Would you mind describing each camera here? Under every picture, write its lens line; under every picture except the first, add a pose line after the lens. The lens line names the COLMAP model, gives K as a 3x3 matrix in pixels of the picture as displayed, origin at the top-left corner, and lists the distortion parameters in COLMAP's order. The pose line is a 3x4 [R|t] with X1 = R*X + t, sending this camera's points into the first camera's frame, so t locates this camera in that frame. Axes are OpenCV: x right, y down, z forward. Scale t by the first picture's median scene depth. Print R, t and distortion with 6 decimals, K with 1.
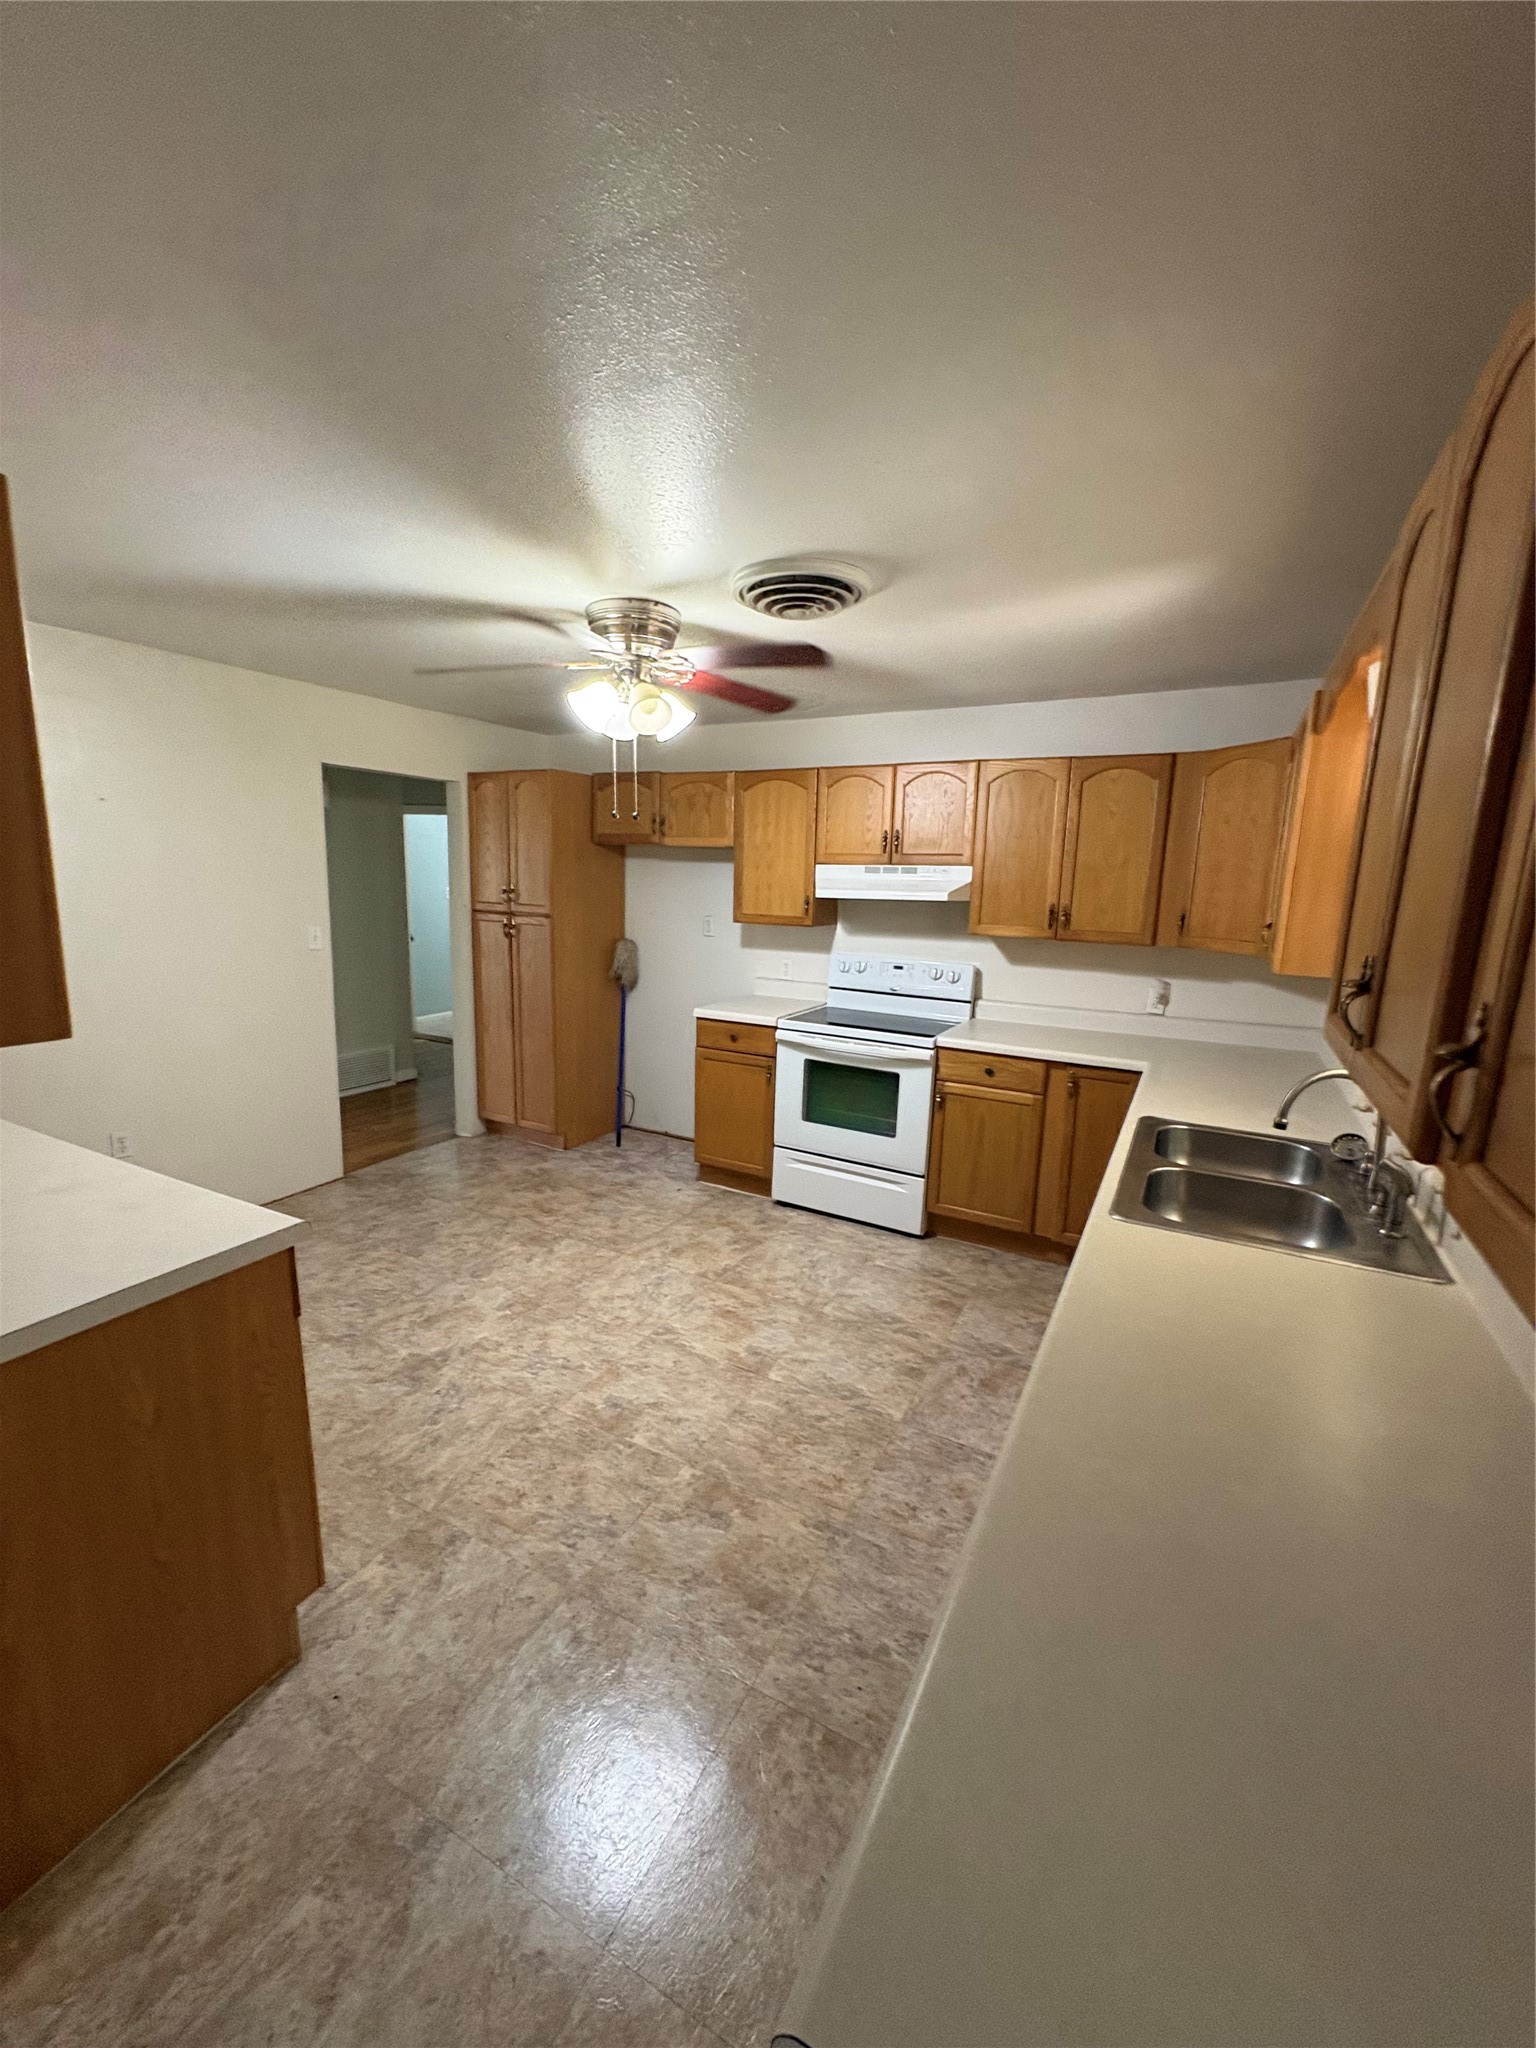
lens RADIAL K [[810.1, 0, 789.7], [0, 810.1, 1020.6], [0, 0, 1]] dist [0.000267, 0.000027]
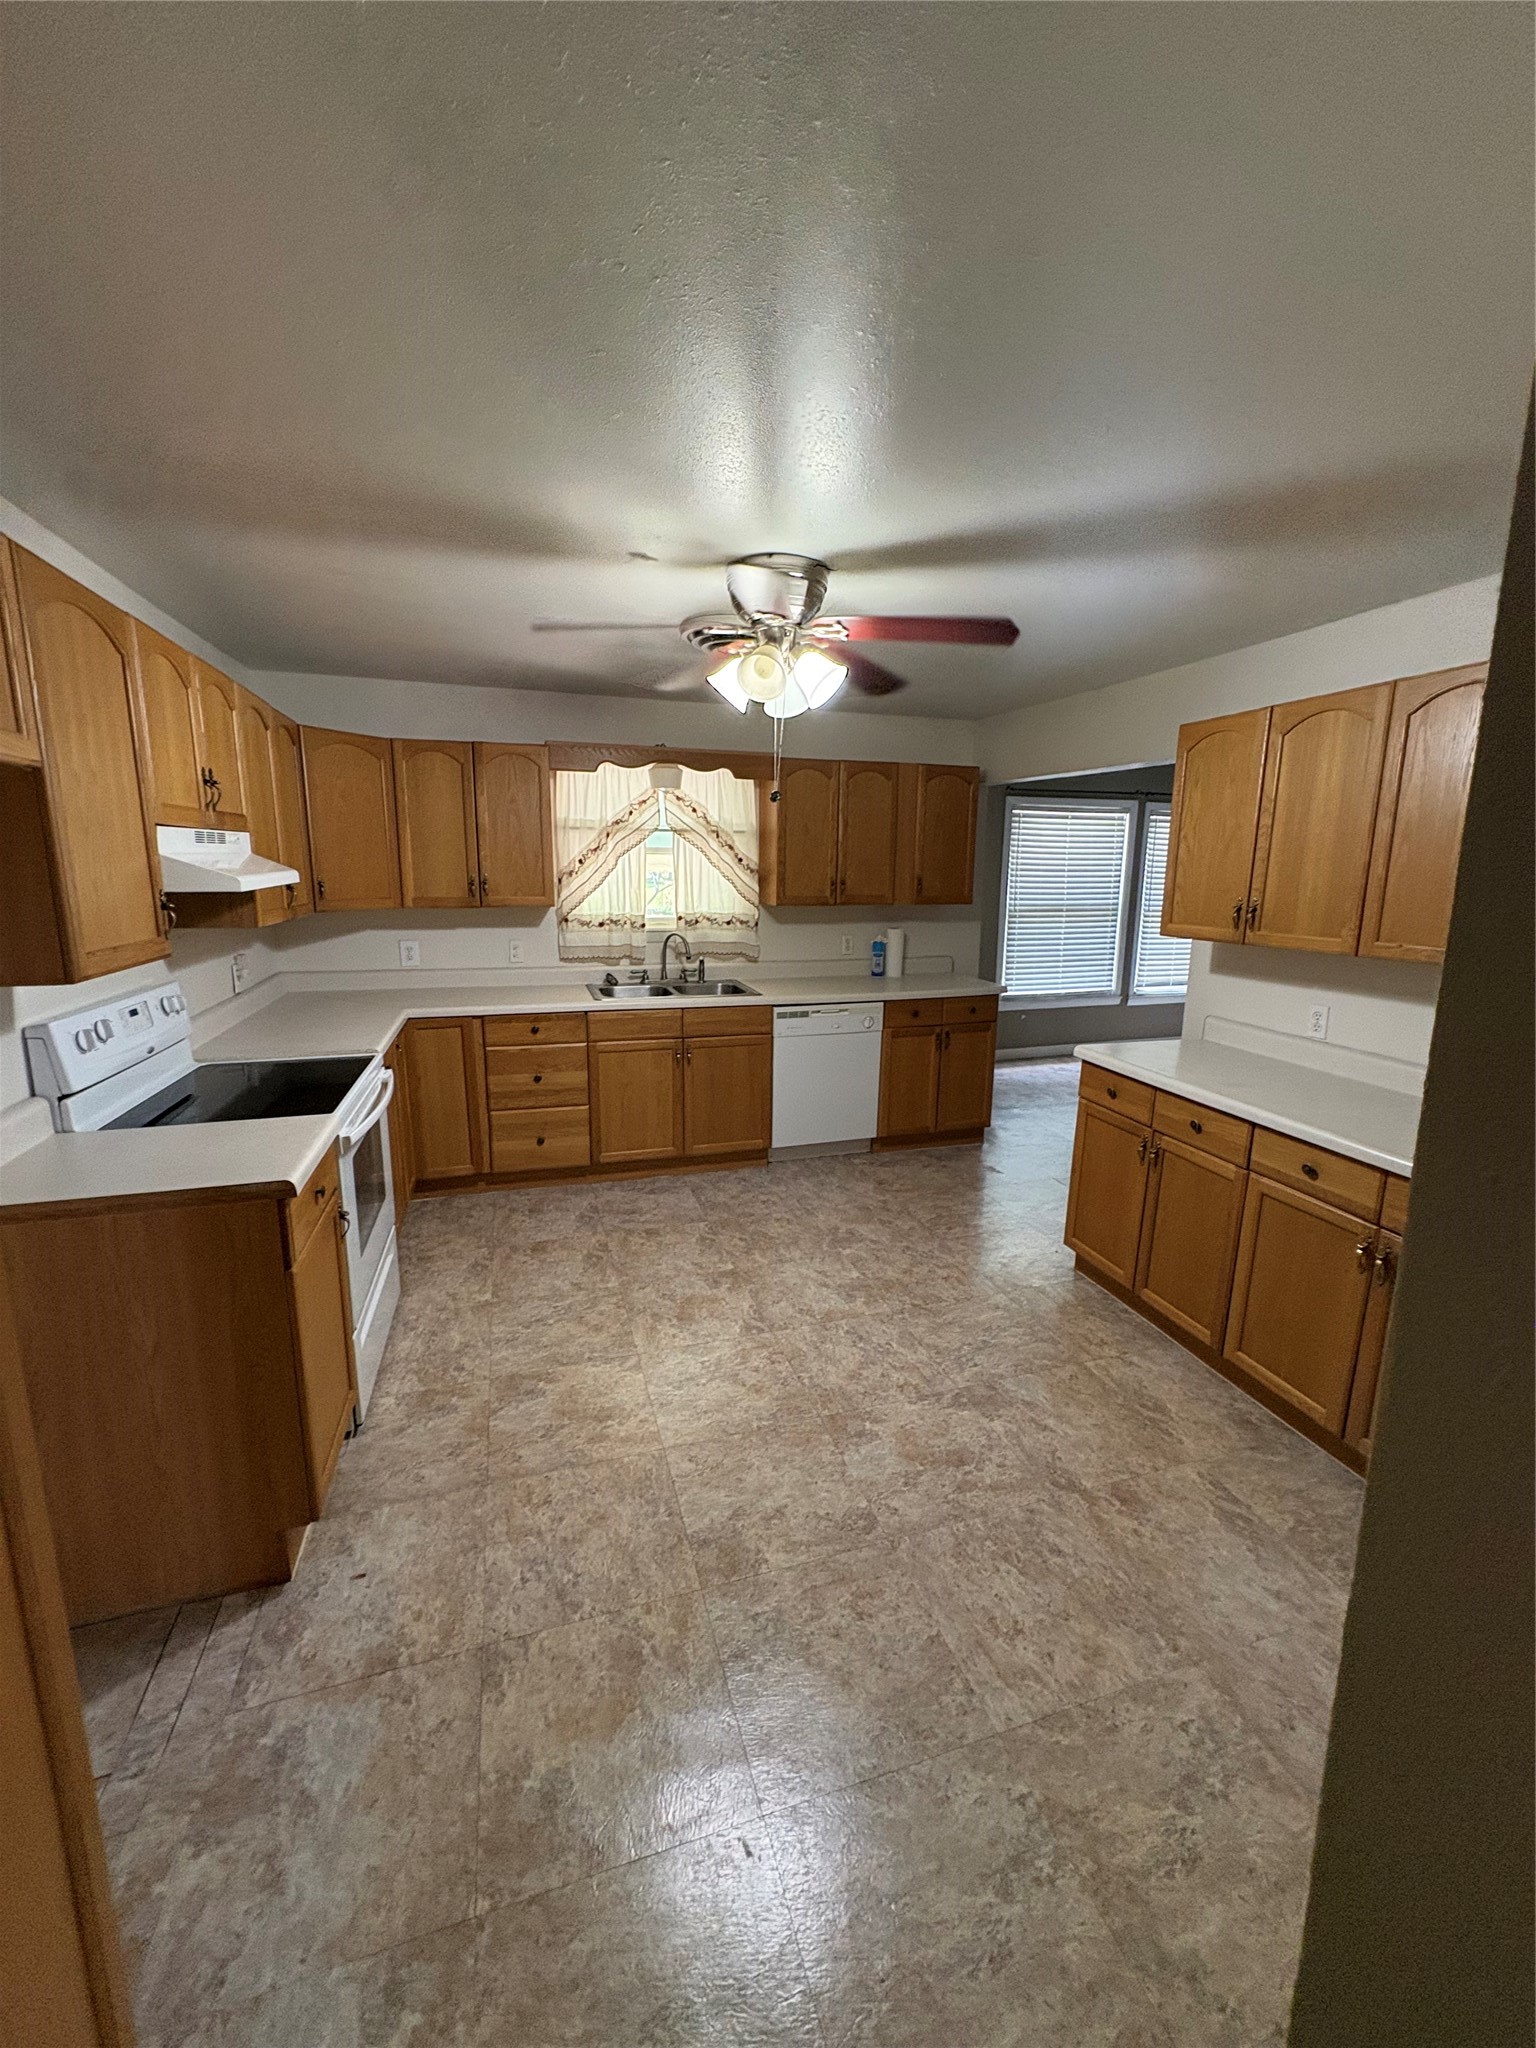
lens RADIAL K [[810.1, 0, 789.7], [0, 810.1, 1020.6], [0, 0, 1]] dist [0.000267, 0.000027]
pose [[-0.707697, -0.168927, 0.686024, -0.783474], [0.094356, 0.939699, 0.328729, -0.272221], [-0.700187, 0.297371, -0.649083, 1.484221]]
